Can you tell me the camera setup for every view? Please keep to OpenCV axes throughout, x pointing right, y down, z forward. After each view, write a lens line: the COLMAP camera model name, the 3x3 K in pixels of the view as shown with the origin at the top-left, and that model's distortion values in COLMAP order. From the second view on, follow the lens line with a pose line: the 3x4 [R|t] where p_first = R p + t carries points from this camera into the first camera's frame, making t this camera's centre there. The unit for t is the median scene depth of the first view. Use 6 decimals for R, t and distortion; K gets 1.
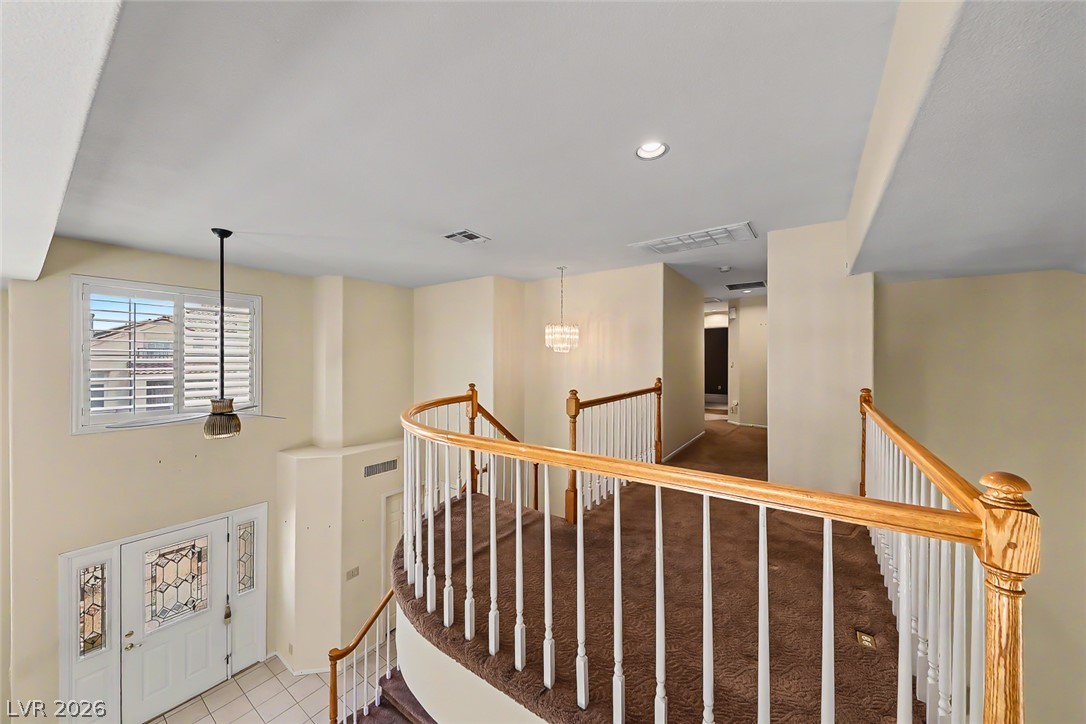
lens RADIAL K [[378.3, 0, 539.1], [0, 378.3, 356.1], [0, 0, 1]] dist [0.001268, -0.000939]
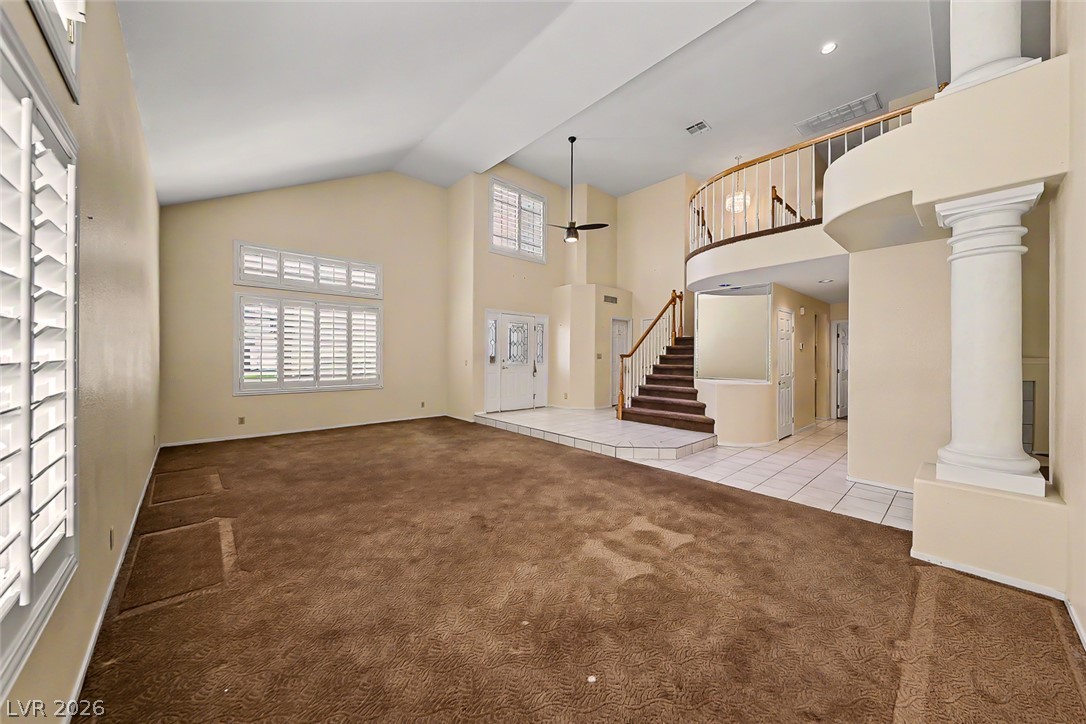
lens RADIAL K [[378.3, 0, 538.4], [0, 378.3, 357.5], [0, 0, 1]] dist [0.001268, -0.000939]
pose [[0.977407, 0.005604, -0.211291, -0.494162], [-0.004452, 0.999973, 0.005926, 0.704520], [0.211318, -0.004851, 0.977405, -0.866567]]
